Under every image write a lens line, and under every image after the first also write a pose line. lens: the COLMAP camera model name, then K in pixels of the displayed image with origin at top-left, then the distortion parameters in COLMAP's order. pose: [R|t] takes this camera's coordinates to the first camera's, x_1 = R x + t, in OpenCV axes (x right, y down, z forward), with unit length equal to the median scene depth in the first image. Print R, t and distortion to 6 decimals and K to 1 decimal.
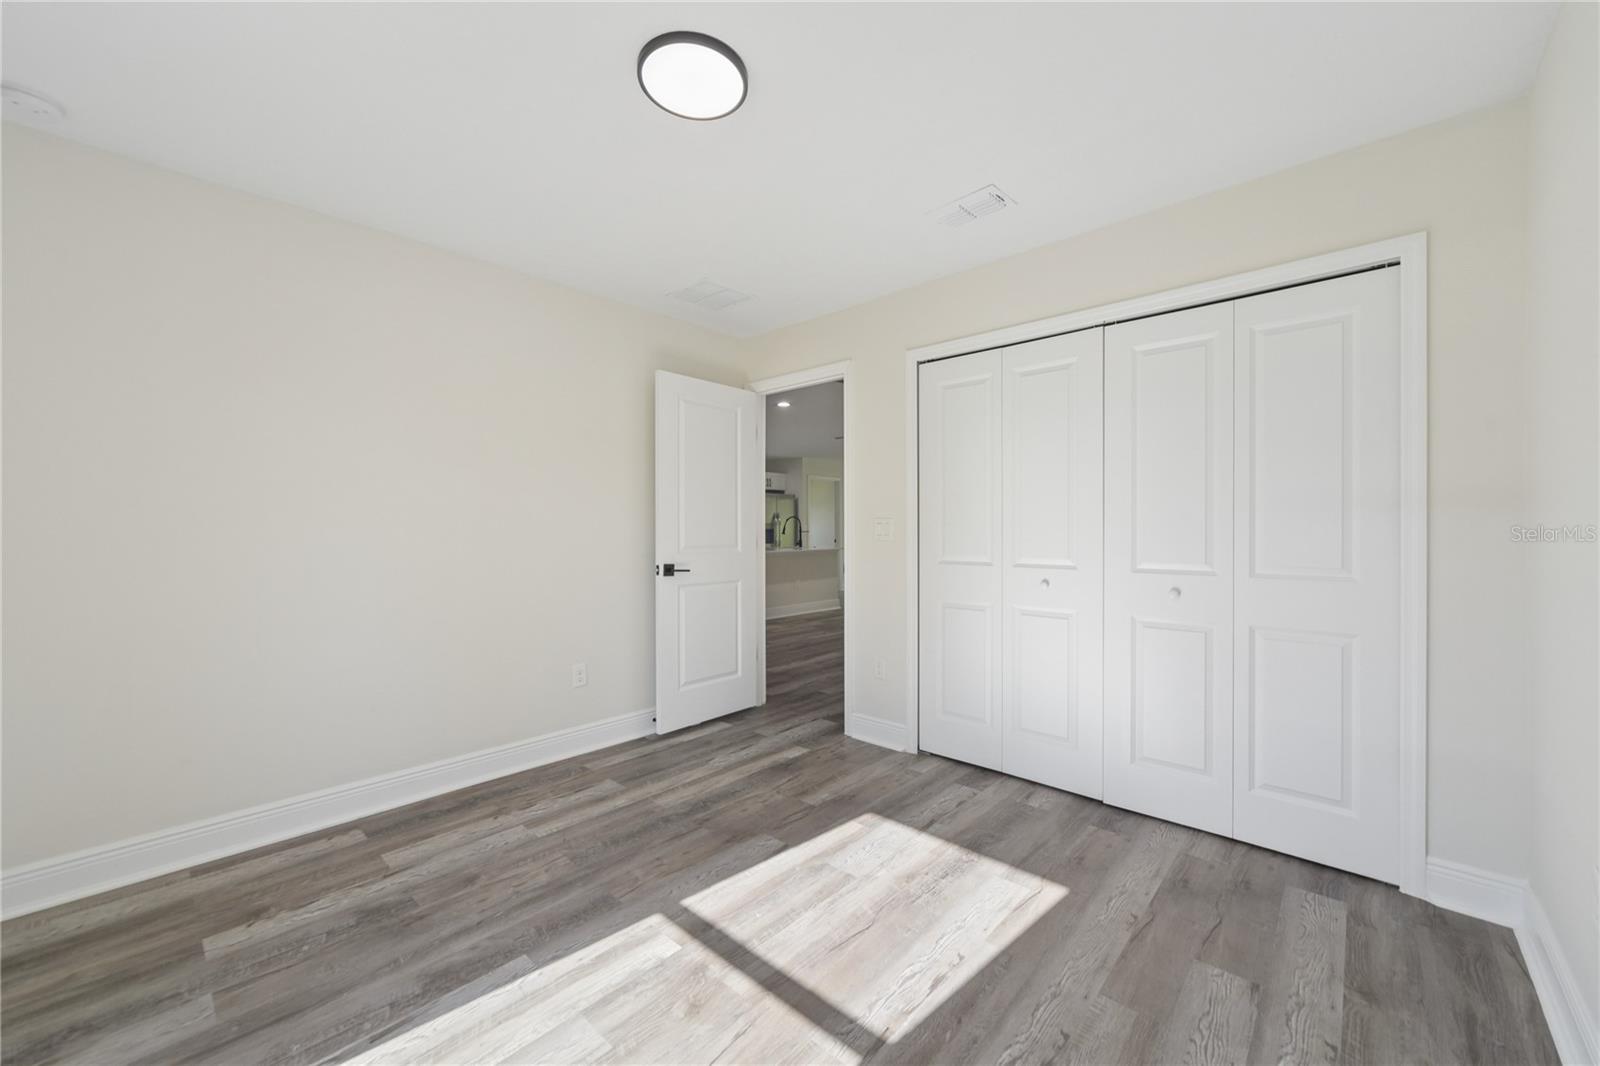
lens RADIAL K [[618.7, 0, 797.6], [0, 618.7, 535.9], [0, 0, 1]] dist [-0.000298, 0.000576]
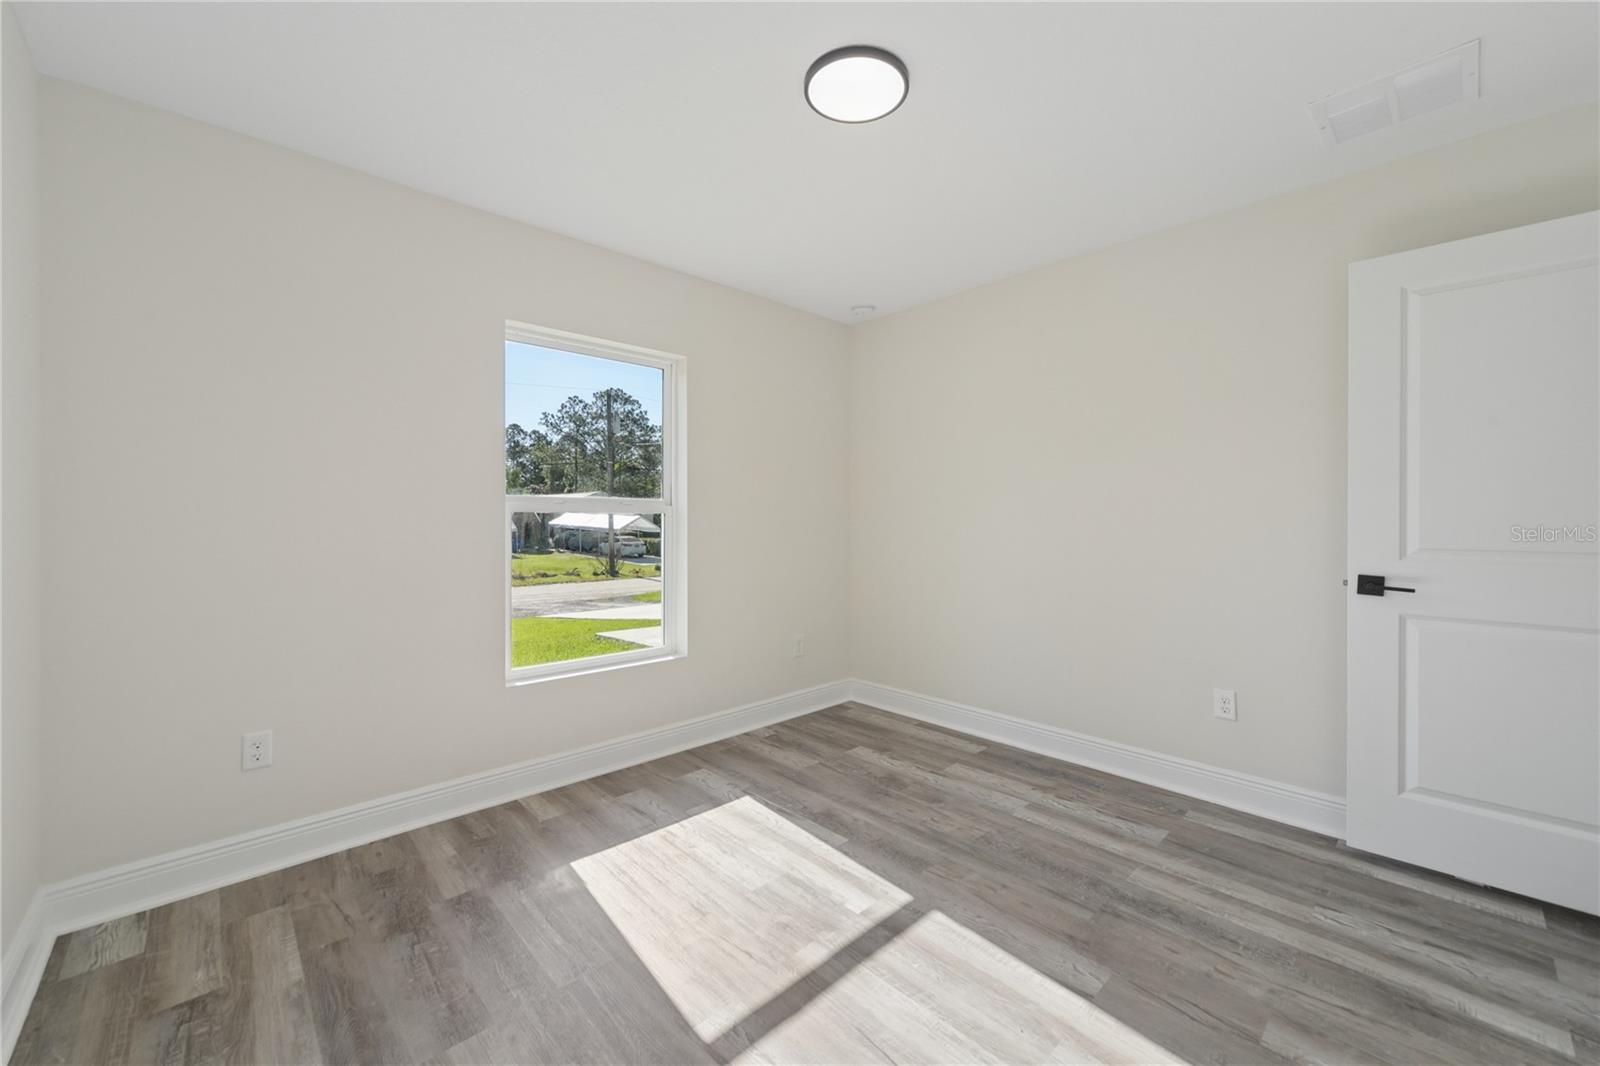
lens RADIAL K [[618.7, 0, 796.8], [0, 618.7, 521.4], [0, 0, 1]] dist [-0.000298, 0.000576]
pose [[-0.066014, 0.006718, -0.997796, 0.661500], [-0.009470, 0.999928, 0.007359, -0.010141], [0.997774, 0.009934, -0.065946, 0.726097]]
